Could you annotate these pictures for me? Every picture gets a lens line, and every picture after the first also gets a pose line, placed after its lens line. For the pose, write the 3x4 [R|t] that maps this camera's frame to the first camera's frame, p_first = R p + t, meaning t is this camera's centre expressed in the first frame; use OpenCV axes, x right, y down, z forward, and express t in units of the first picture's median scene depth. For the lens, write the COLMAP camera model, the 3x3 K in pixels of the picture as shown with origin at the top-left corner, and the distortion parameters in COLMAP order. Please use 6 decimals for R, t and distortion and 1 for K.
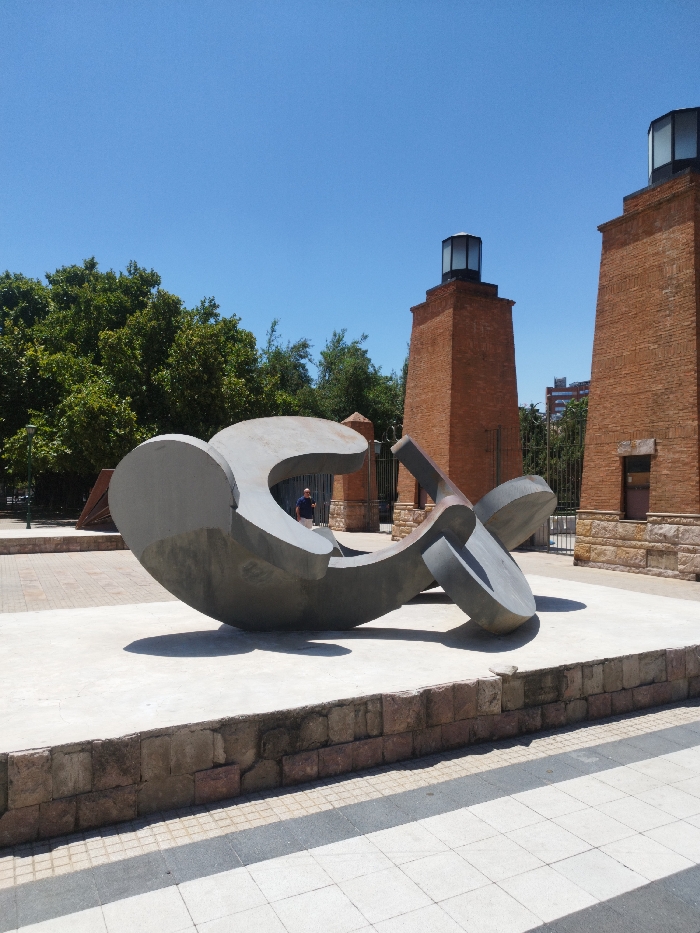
lens RADIAL K [[666.6, 0, 350.0], [0, 666.6, 466.5], [0, 0, 1]] dist [0.029147, -0.000995]
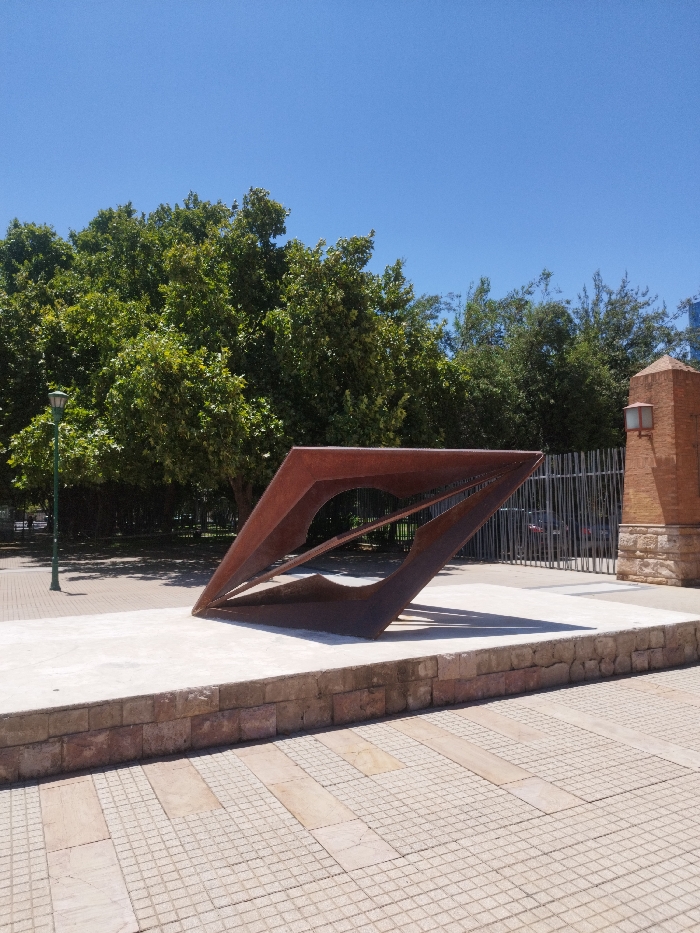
lens RADIAL K [[640.8, 0, 350.0], [0, 640.8, 466.5], [0, 0, 1]] dist [0.001664, -0.000037]
pose [[0.999828, -0.017042, 0.007272, -0.252962], [0.017256, 0.999386, -0.030497, 0.017185], [-0.006748, 0.030617, 0.999508, 0.498429]]
